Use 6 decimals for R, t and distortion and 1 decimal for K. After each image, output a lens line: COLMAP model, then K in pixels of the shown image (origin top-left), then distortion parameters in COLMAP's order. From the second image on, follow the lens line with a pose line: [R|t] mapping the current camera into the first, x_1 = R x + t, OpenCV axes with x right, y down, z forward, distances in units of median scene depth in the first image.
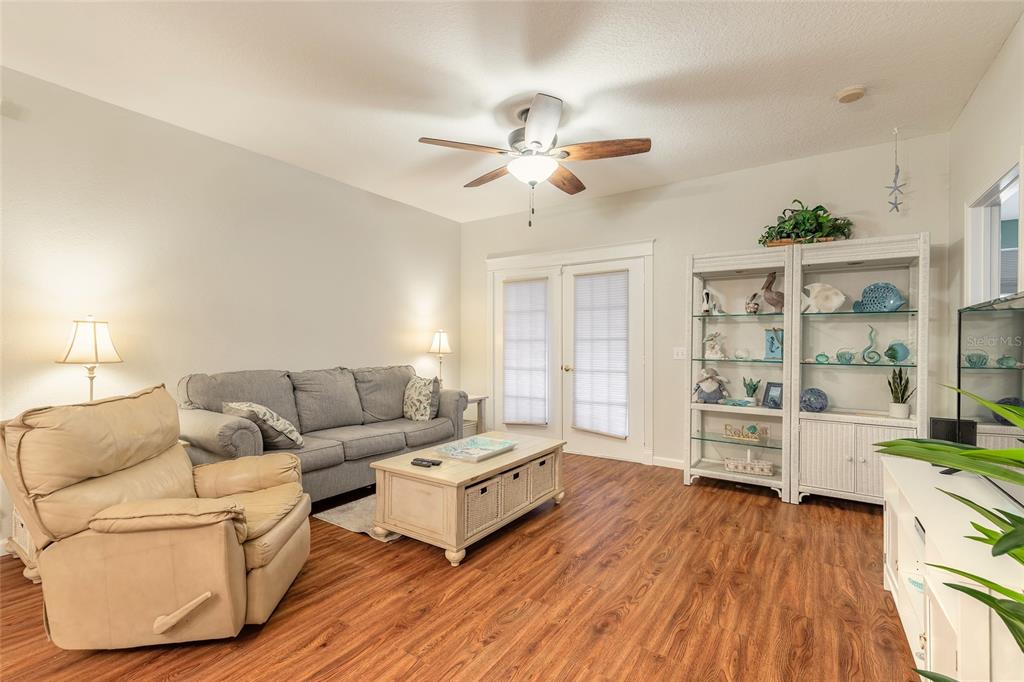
lens RADIAL K [[462.1, 0, 508.1], [0, 462.1, 344.1], [0, 0, 1]] dist [0.006061, -0.001680]
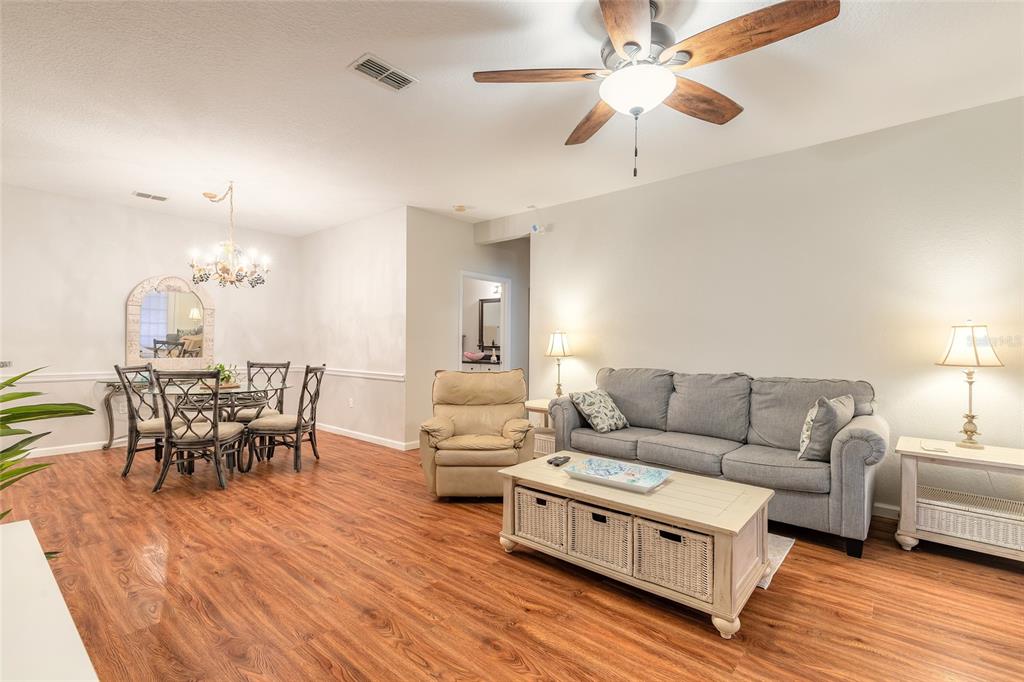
lens RADIAL K [[462.1, 0, 511.5], [0, 462.1, 340.0], [0, 0, 1]] dist [0.006061, -0.001680]
pose [[-0.114010, -0.008773, -0.993441, 0.622322], [-0.006369, 0.999947, -0.008099, -0.002757], [0.993459, 0.005404, -0.114060, 0.732323]]
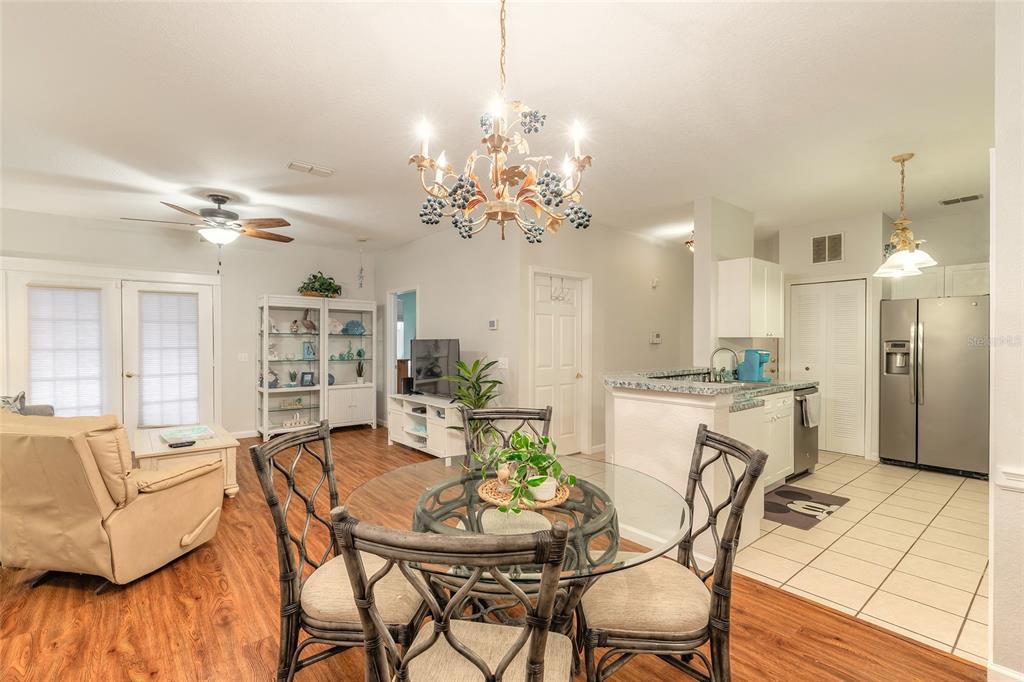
lens RADIAL K [[462.1, 0, 511.0], [0, 462.1, 344.7], [0, 0, 1]] dist [0.006061, -0.001680]
pose [[0.284561, -0.010427, 0.958601, -0.882720], [0.001315, 0.999944, 0.010486, -0.038306], [-0.958657, -0.001724, 0.284559, -0.237780]]
